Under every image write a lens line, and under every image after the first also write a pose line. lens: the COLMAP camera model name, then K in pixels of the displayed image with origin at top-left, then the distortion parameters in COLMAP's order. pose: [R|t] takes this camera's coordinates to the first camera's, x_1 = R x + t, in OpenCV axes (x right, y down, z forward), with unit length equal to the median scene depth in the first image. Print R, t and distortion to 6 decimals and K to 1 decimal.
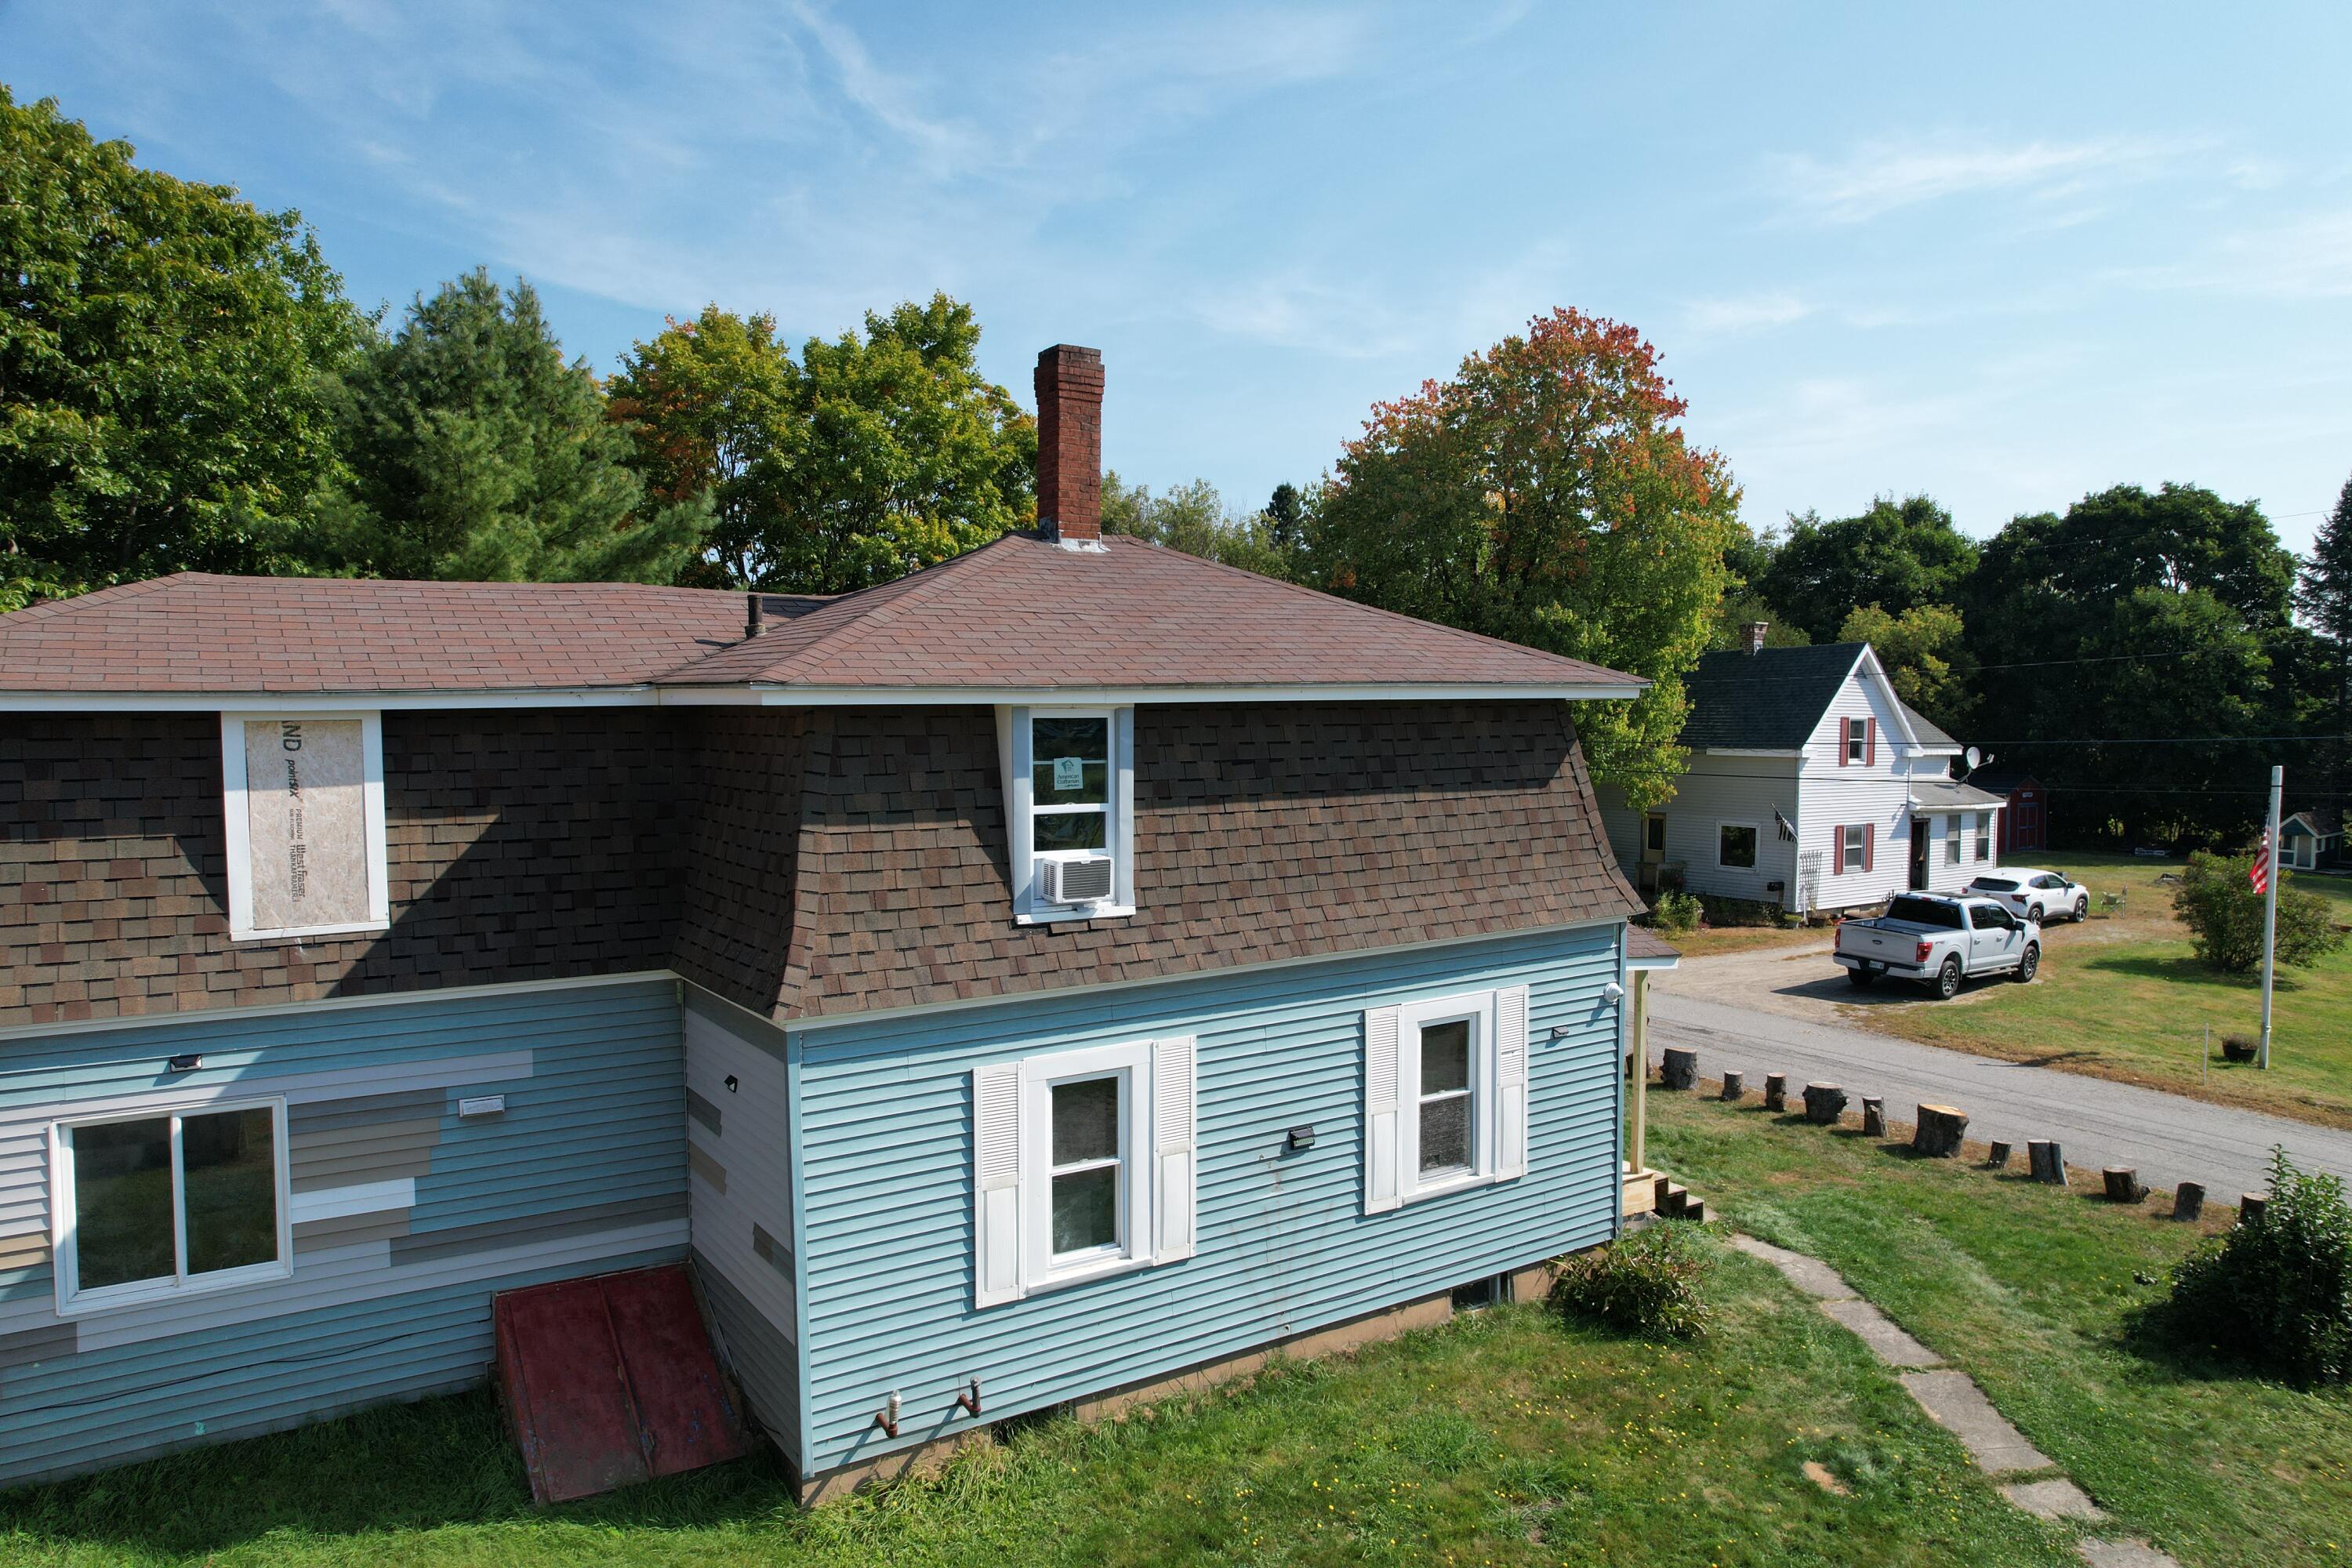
lens RADIAL K [[1501.5, 0, 1180.4], [0, 1501.5, 805.1], [0, 0, 1]] dist [-0.072047, 0.067481]
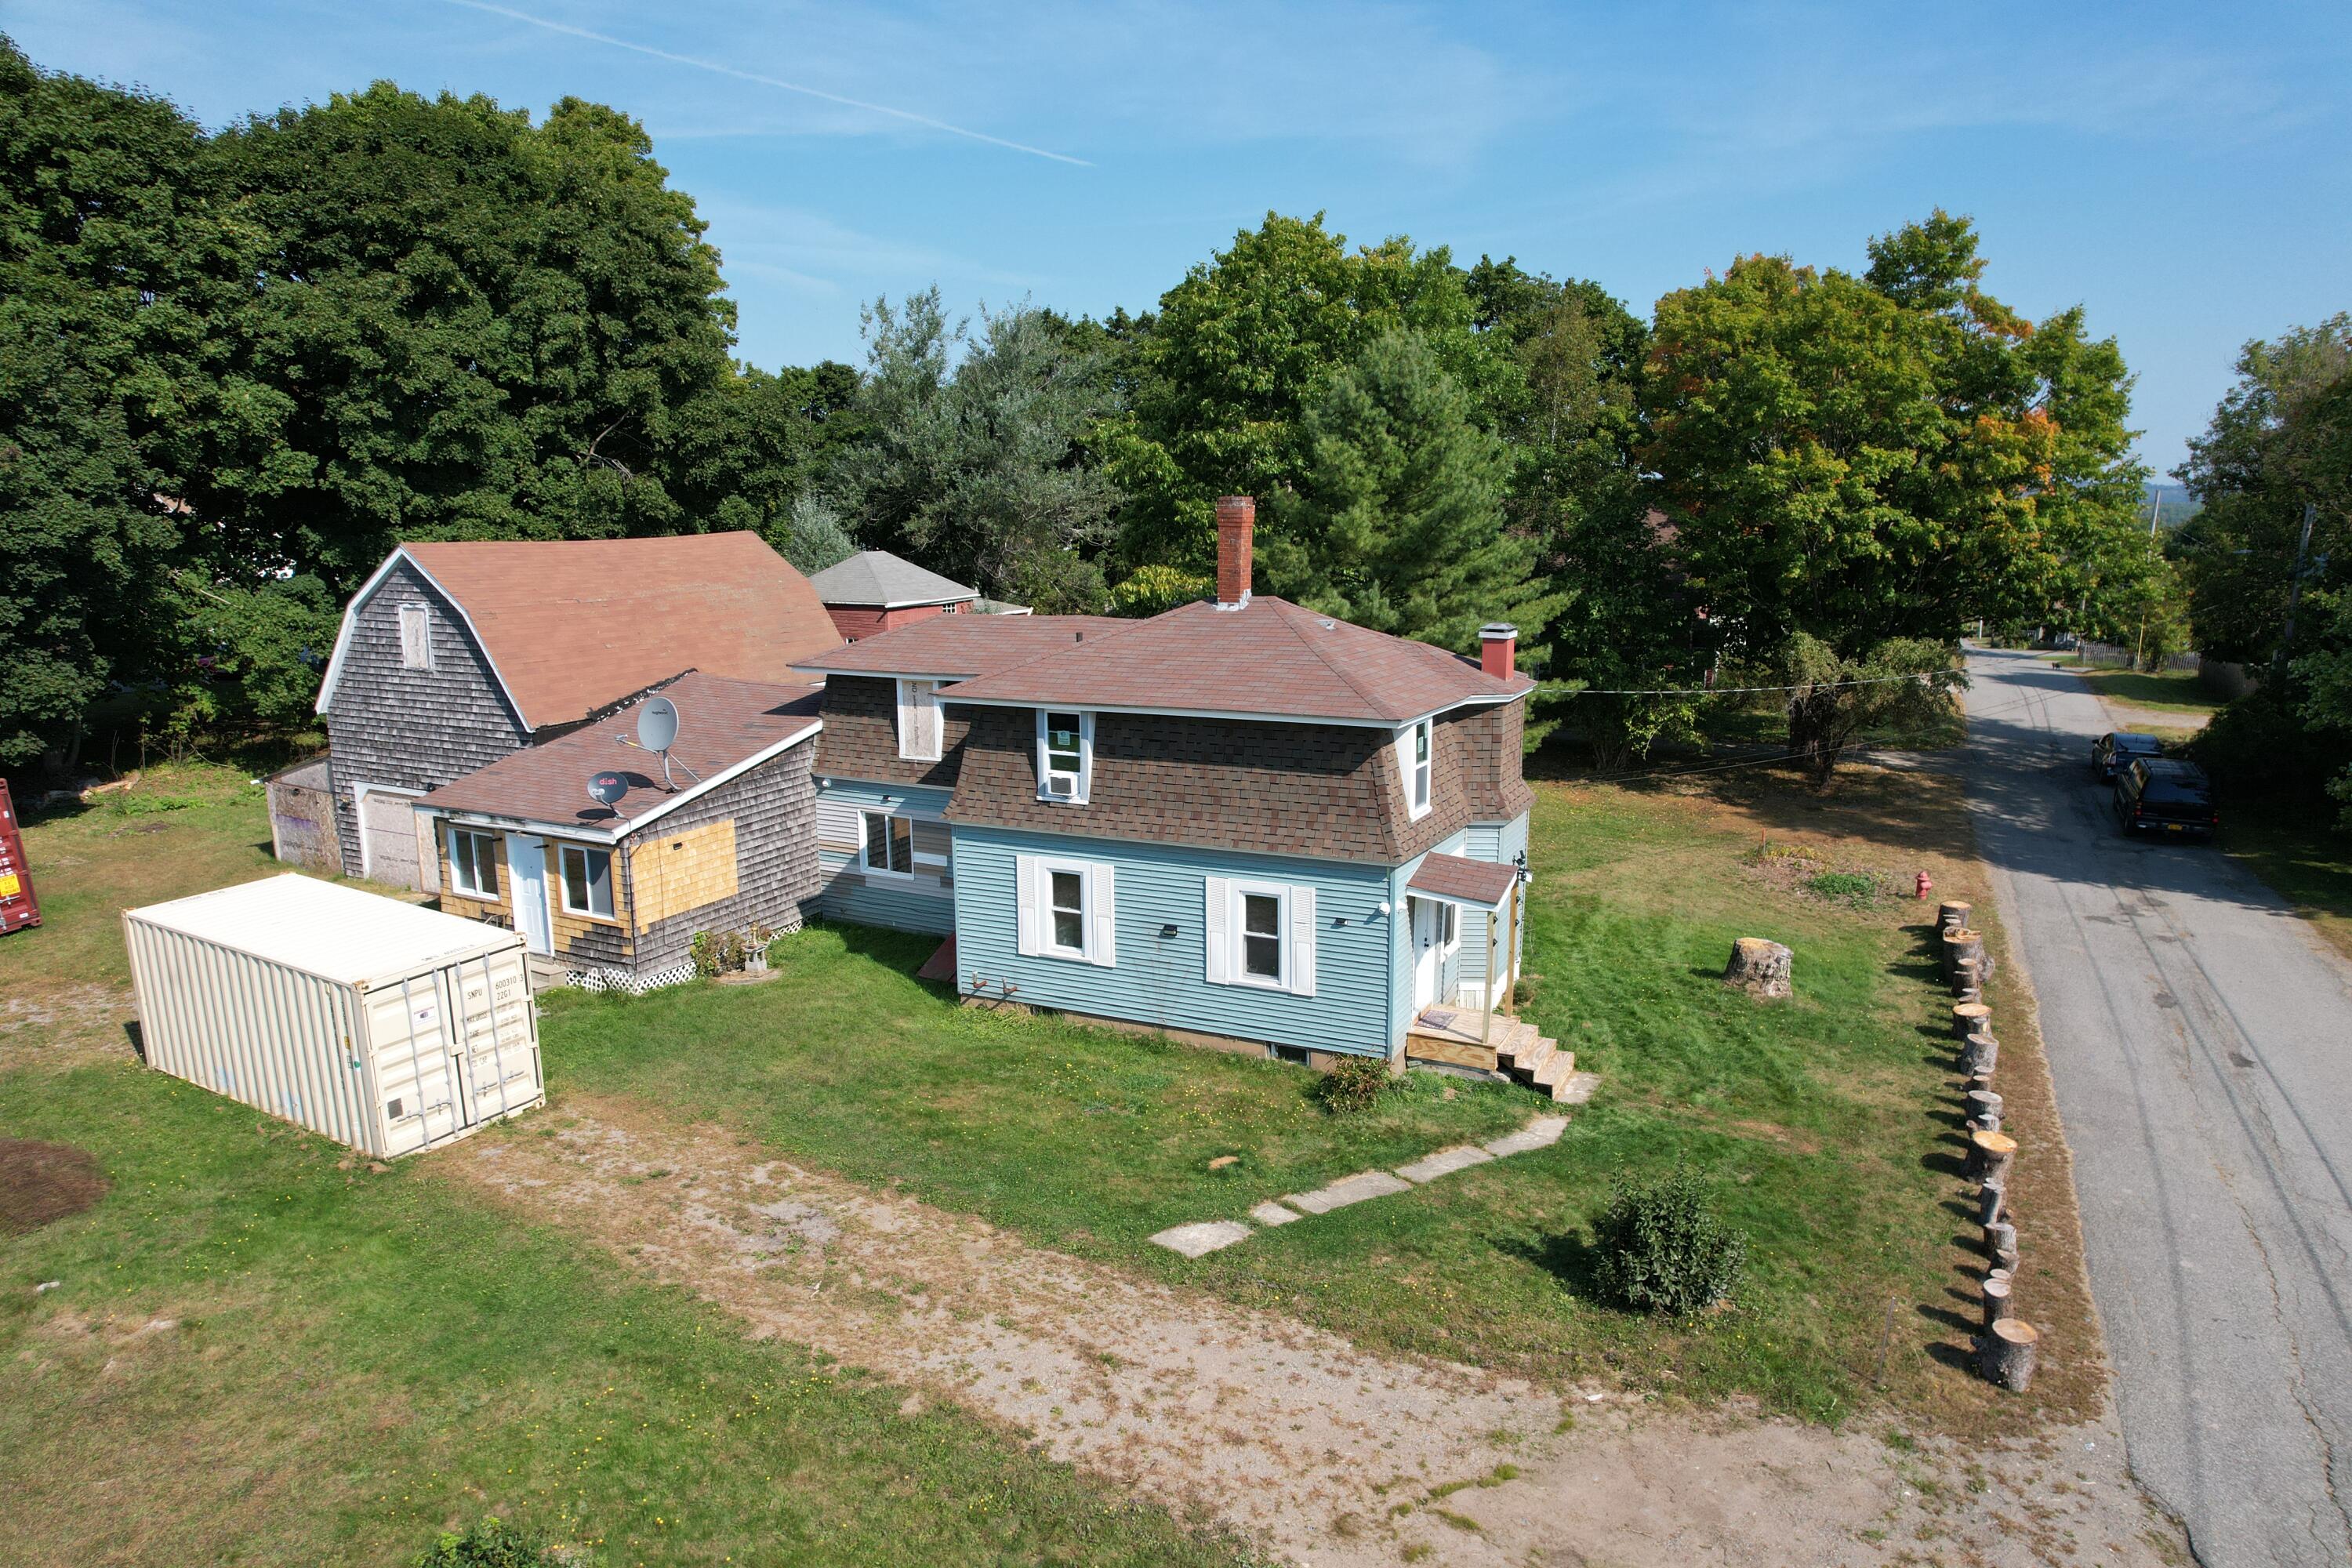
lens RADIAL K [[1505.1, 0, 1181.6], [0, 1505.1, 804.9], [0, 0, 1]] dist [-0.078378, 0.072911]
pose [[0.512278, 0.173371, -0.841138, 1.819306], [-0.050824, 0.983816, 0.171825, -0.300074], [0.857314, -0.045272, 0.512799, -0.008493]]
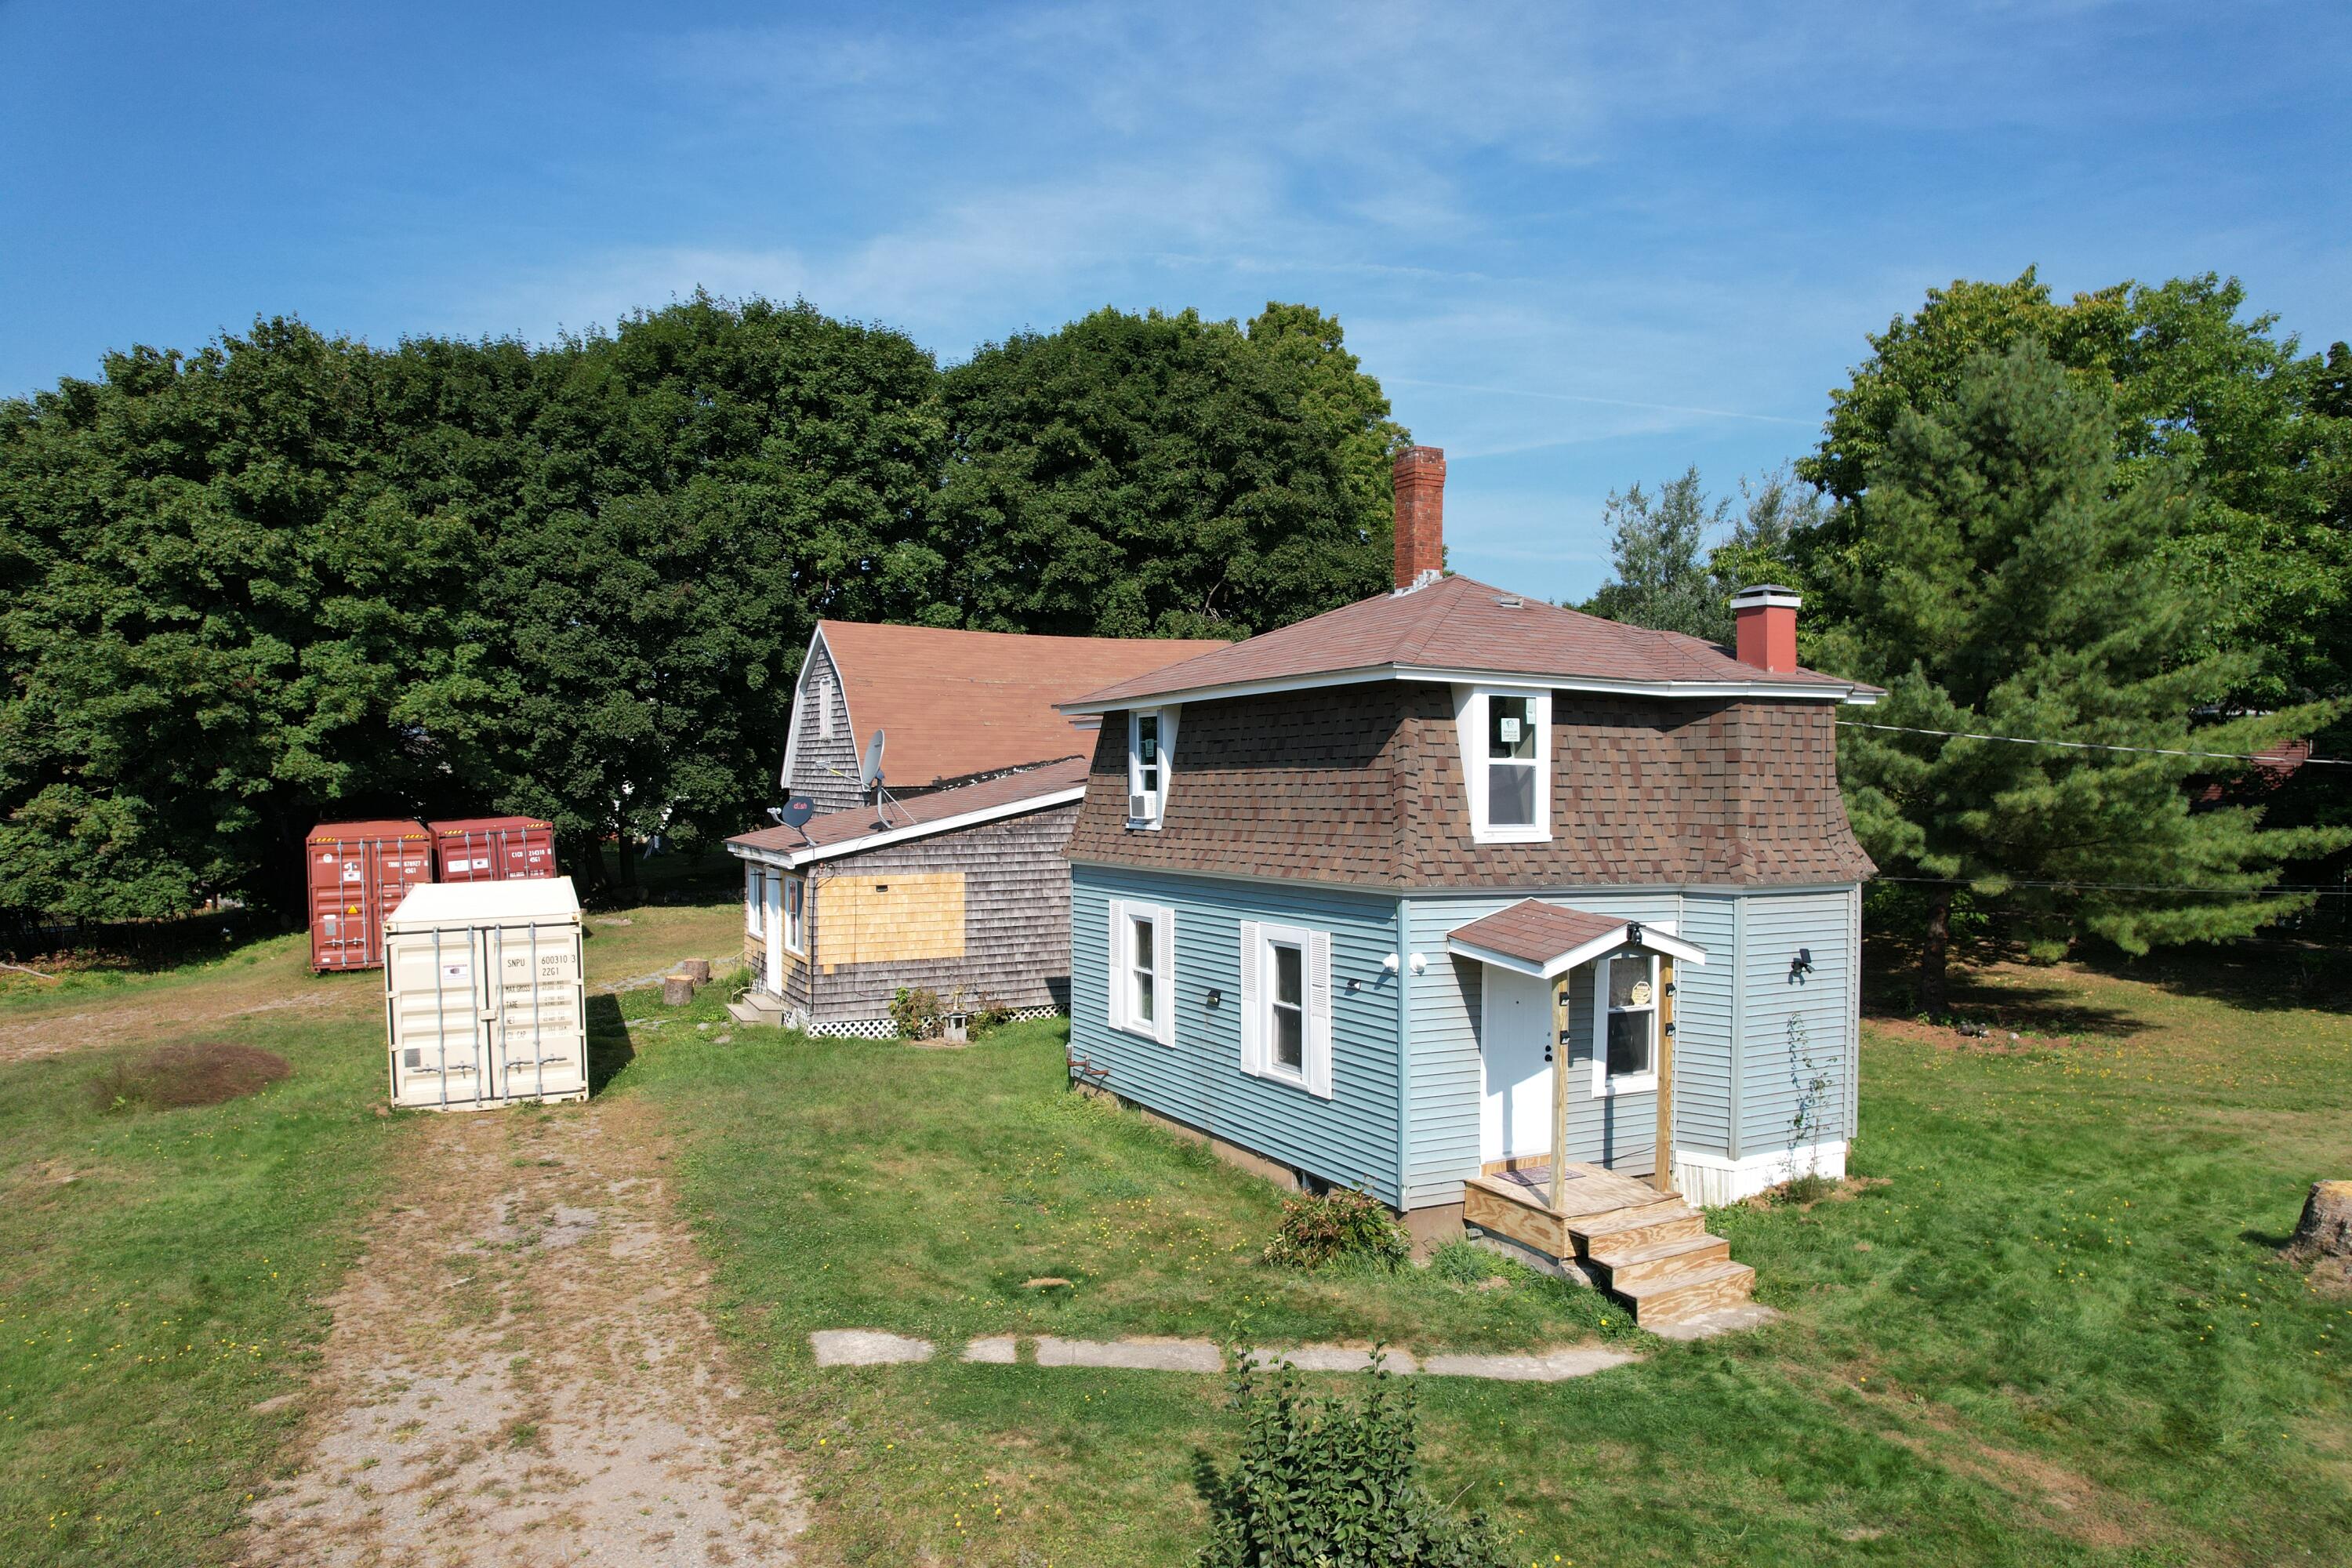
lens RADIAL K [[1499.9, 0, 1178.6], [0, 1499.9, 820.8], [0, 0, 1]] dist [-0.066380, 0.062267]
pose [[-0.084858, 0.032757, -0.995854, 1.606244], [-0.062471, 0.997318, 0.038128, -0.004314], [0.994433, 0.065447, -0.082584, 1.119414]]
